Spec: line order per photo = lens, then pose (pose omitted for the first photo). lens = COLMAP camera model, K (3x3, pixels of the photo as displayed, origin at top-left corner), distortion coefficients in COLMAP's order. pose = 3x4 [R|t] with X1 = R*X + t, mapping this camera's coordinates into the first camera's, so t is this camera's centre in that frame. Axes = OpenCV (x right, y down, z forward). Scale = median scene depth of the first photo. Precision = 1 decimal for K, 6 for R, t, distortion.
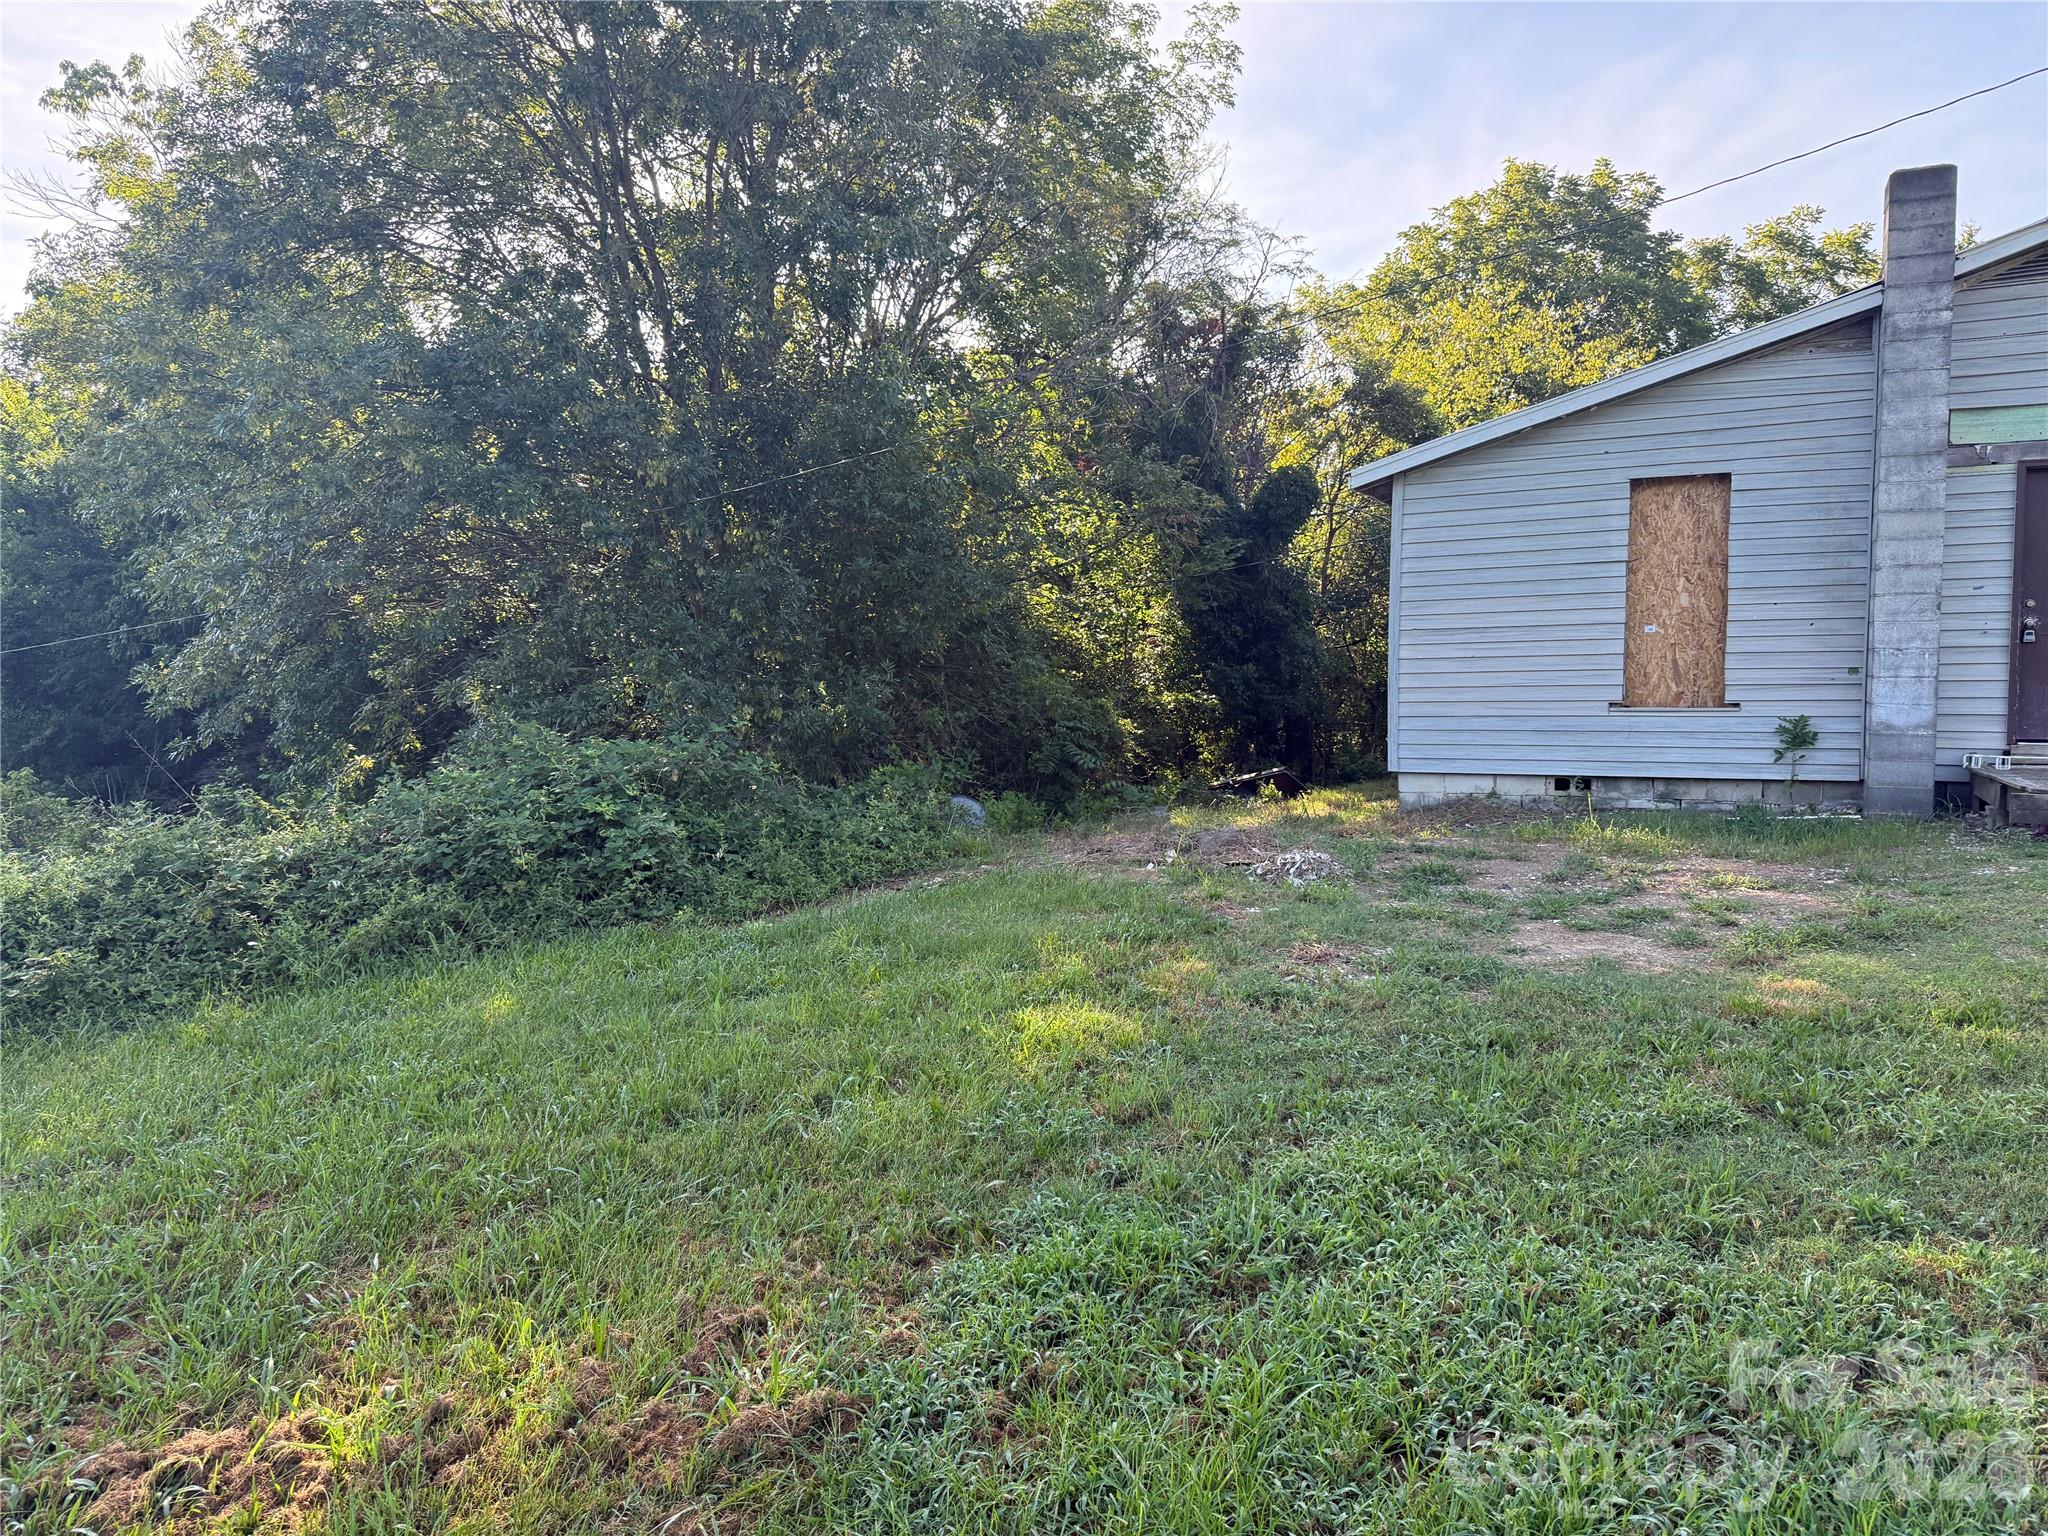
lens RADIAL K [[1429.9, 0, 1016.0], [0, 1429.9, 773.6], [0, 0, 1]] dist [0.044619, -0.060722]
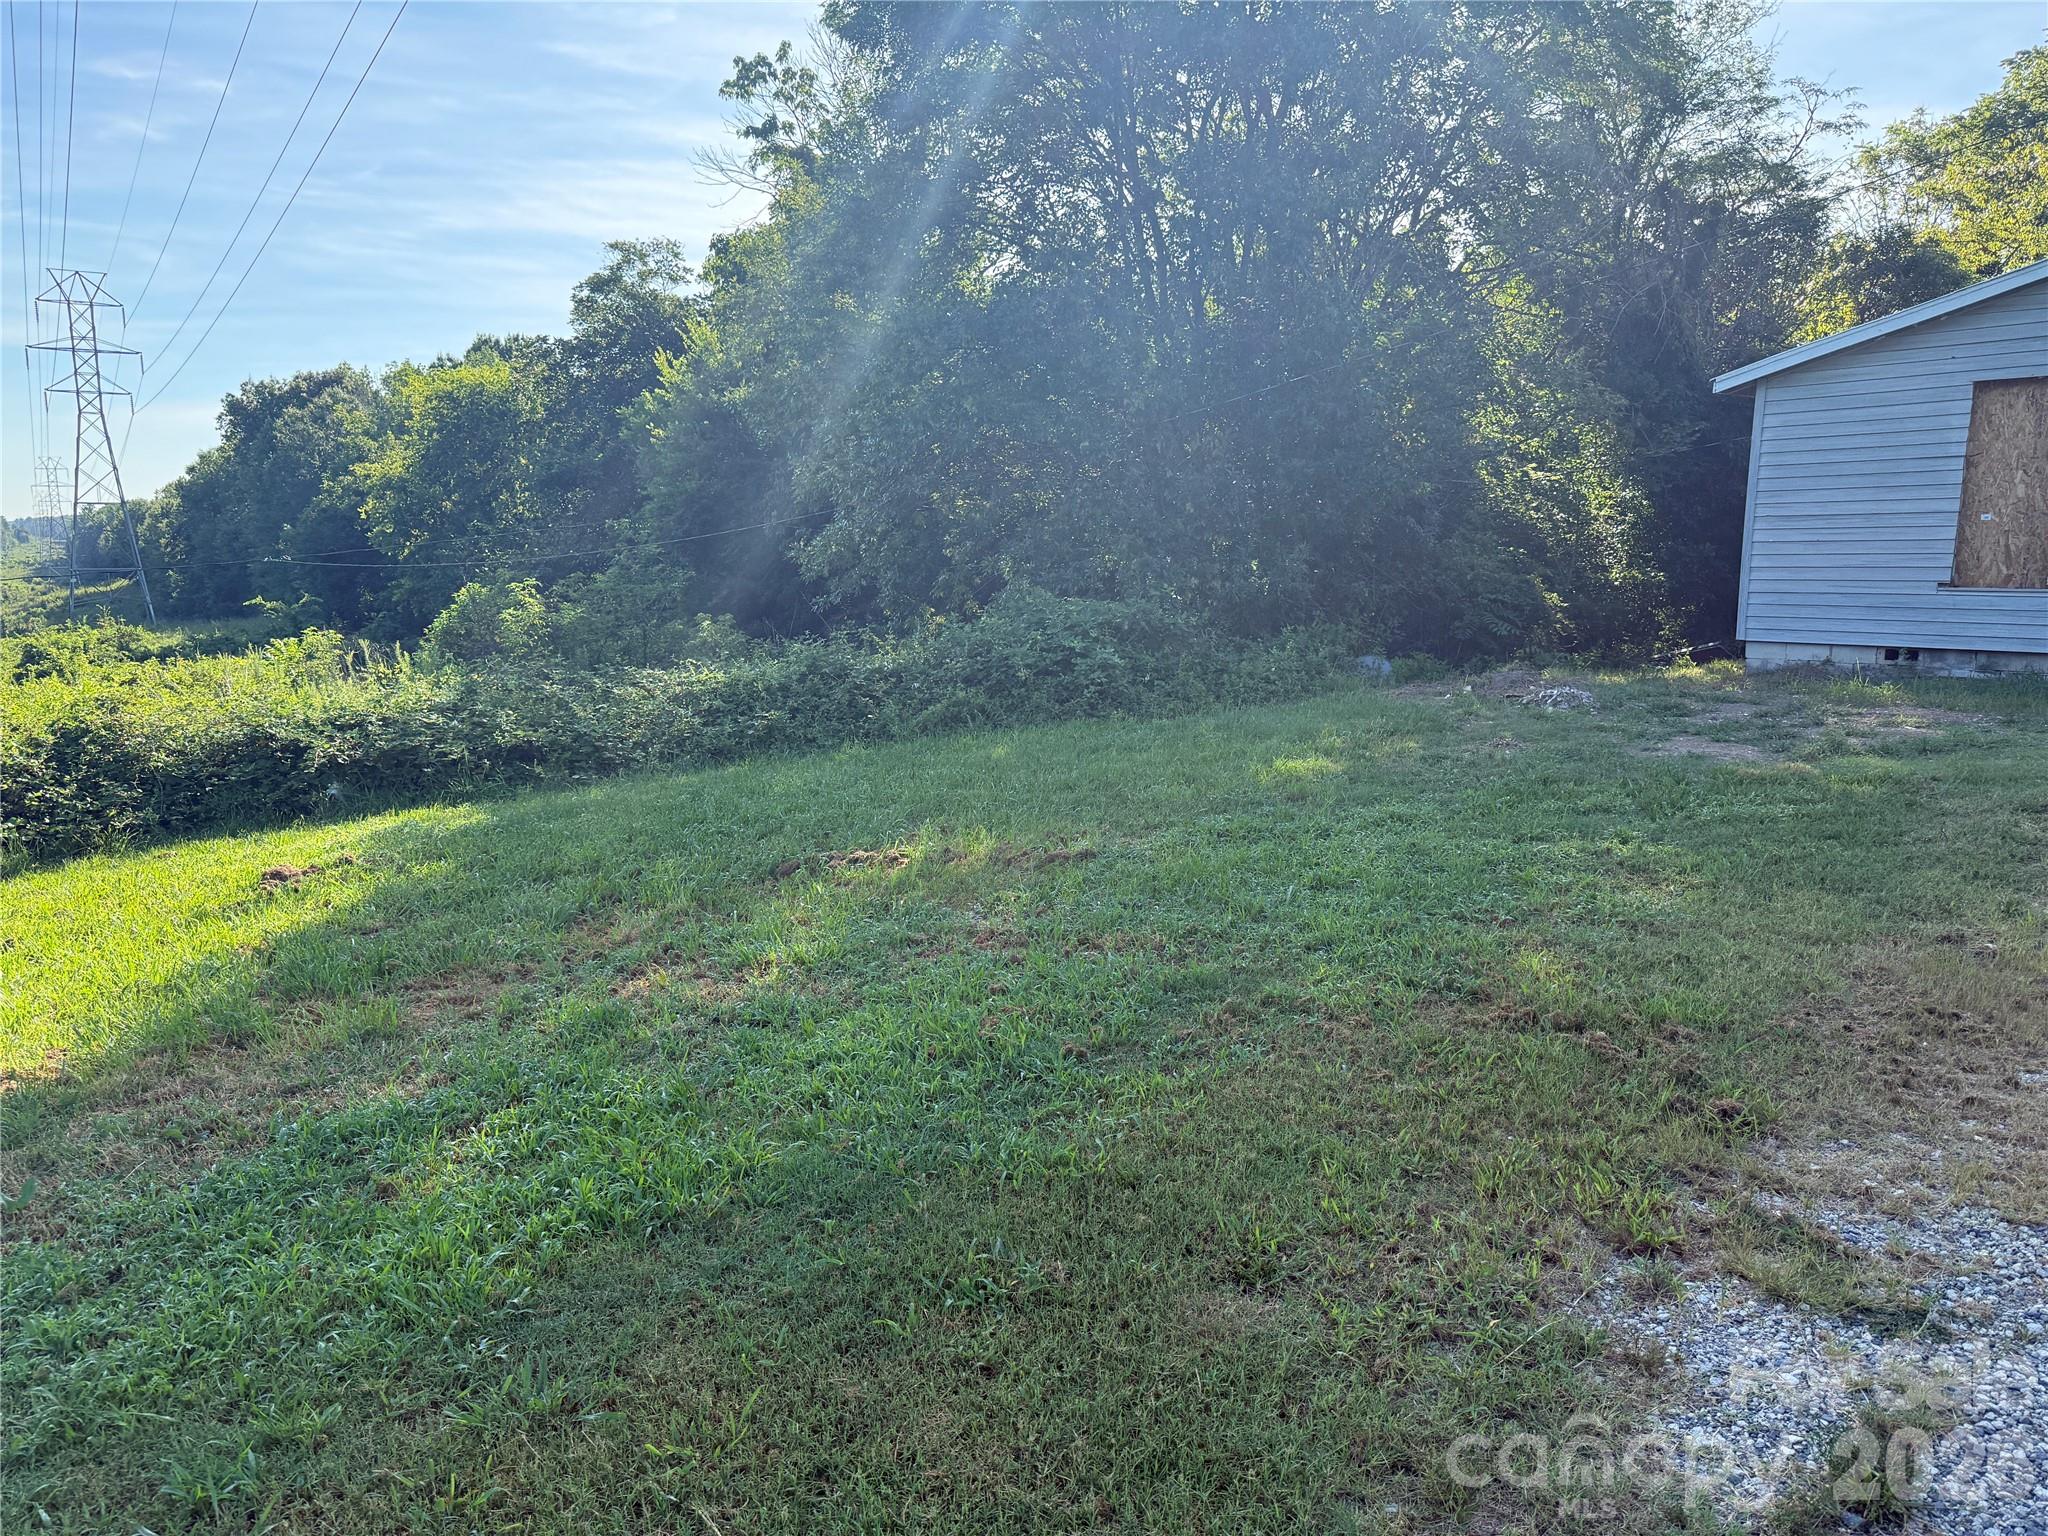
lens RADIAL K [[1429.9, 0, 1029.9], [0, 1429.9, 762.4], [0, 0, 1]] dist [0.044619, -0.060722]
pose [[0.933217, 0.057965, -0.354607, 0.155618], [-0.029737, 0.995976, 0.084545, 0.016573], [0.358081, -0.068354, 0.931185, -0.319044]]
